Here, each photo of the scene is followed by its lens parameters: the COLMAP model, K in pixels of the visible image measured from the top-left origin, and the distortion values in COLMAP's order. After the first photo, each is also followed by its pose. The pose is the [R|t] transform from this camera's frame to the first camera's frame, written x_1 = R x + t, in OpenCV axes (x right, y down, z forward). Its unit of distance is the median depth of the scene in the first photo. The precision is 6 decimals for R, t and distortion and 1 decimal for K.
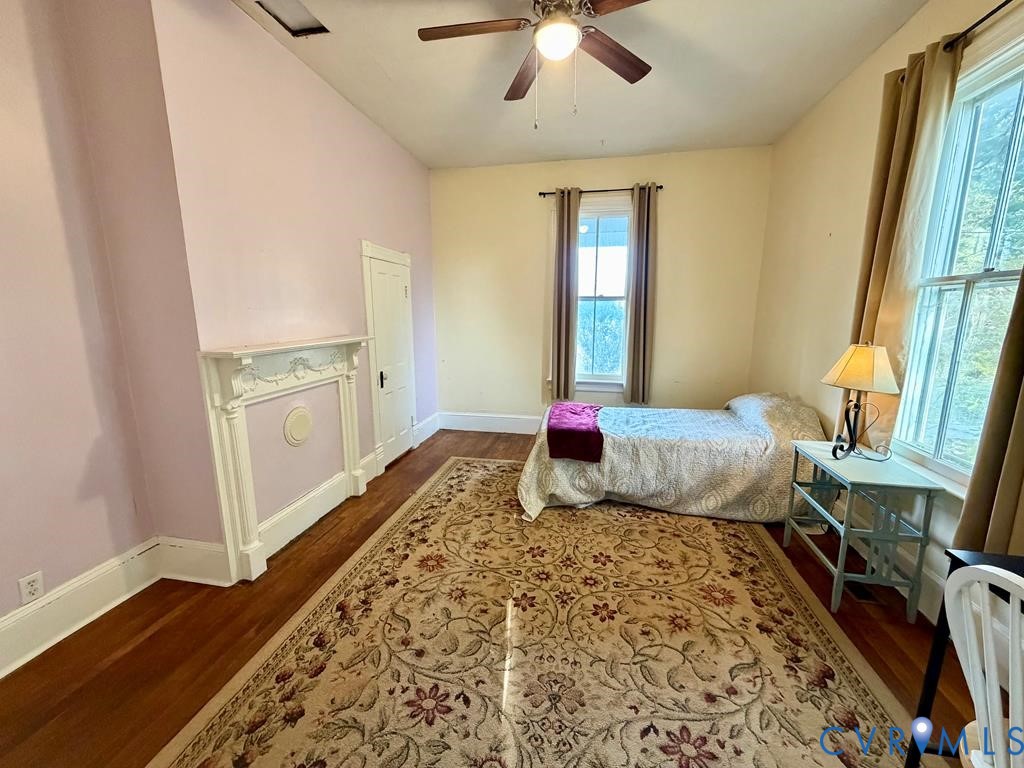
lens RADIAL K [[405.3, 0, 509.8], [0, 405.3, 384.9], [0, 0, 1]] dist [-0.002216, -0.000107]
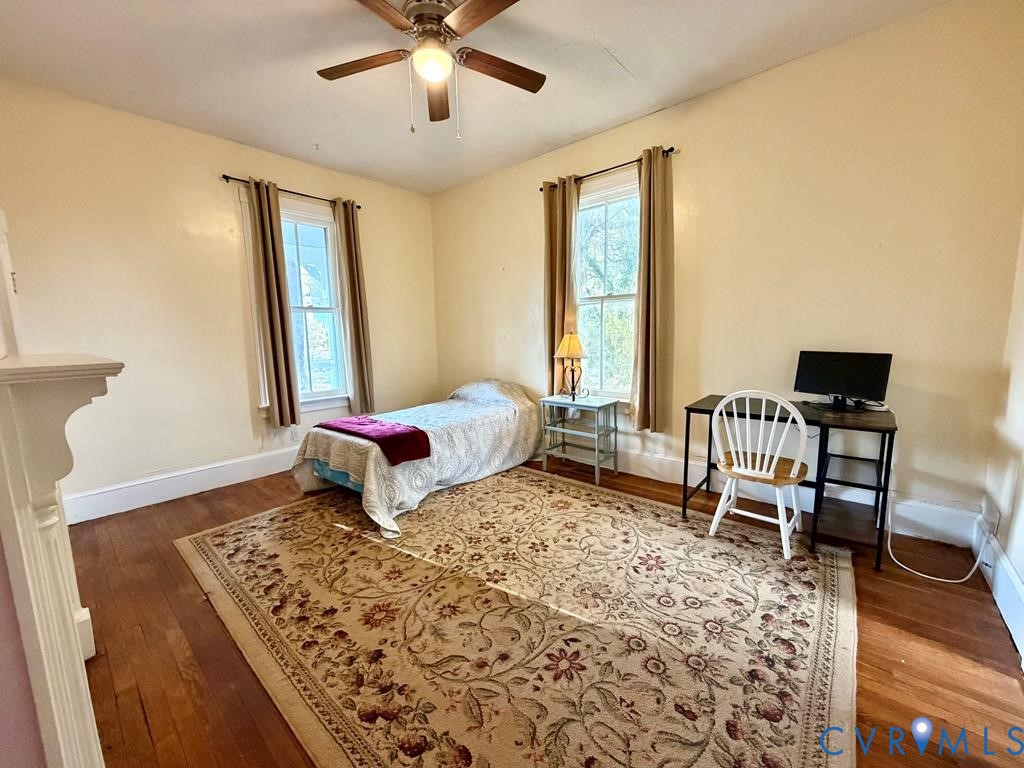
lens RADIAL K [[405.3, 0, 509.8], [0, 405.3, 384.9], [0, 0, 1]] dist [-0.002216, -0.000107]
pose [[0.502169, -0.123544, 0.855899, -0.676678], [0.178783, 0.983192, 0.037023, 0.006180], [-0.846087, 0.134429, 0.515816, 0.300043]]
